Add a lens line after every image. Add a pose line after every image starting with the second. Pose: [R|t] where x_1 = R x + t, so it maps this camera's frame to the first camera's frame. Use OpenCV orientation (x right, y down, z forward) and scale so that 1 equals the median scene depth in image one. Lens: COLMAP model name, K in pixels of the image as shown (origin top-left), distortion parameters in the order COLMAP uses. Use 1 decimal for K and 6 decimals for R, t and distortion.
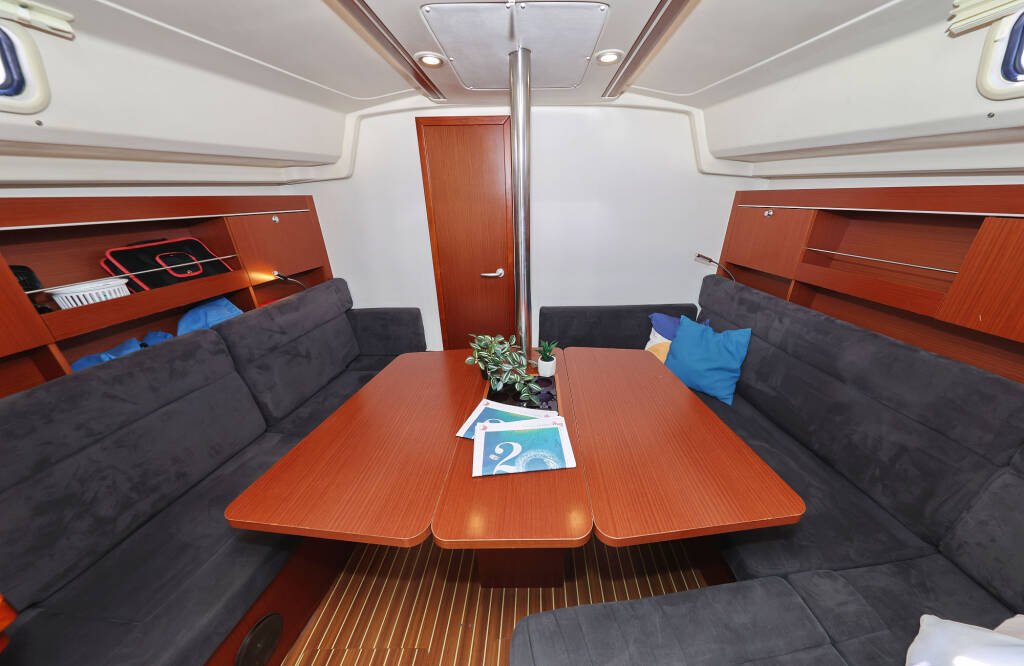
lens RADIAL K [[328.7, 0, 538.2], [0, 328.7, 356.9], [0, 0, 1]] dist [0.002954, -0.000384]
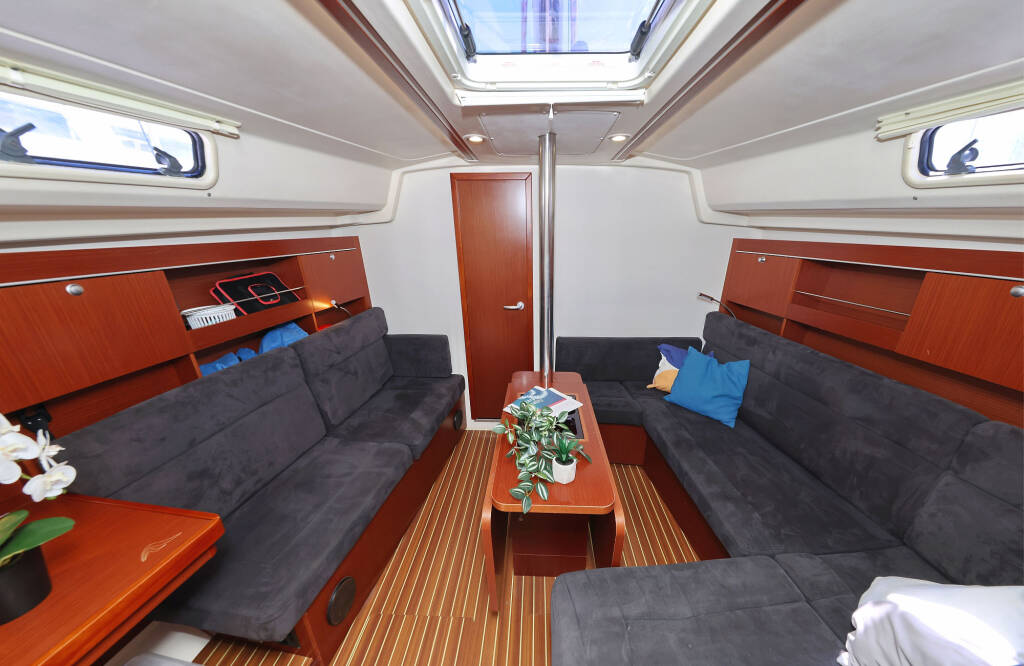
lens RADIAL K [[339.4, 0, 541.1], [0, 339.4, 356.0], [0, 0, 1]] dist [-0.003423, 0.000483]
pose [[0.999704, 0.022894, -0.008187, -0.075684], [-0.023626, 0.994224, -0.104693, 0.057732], [0.005743, 0.104856, 0.994471, -0.223827]]
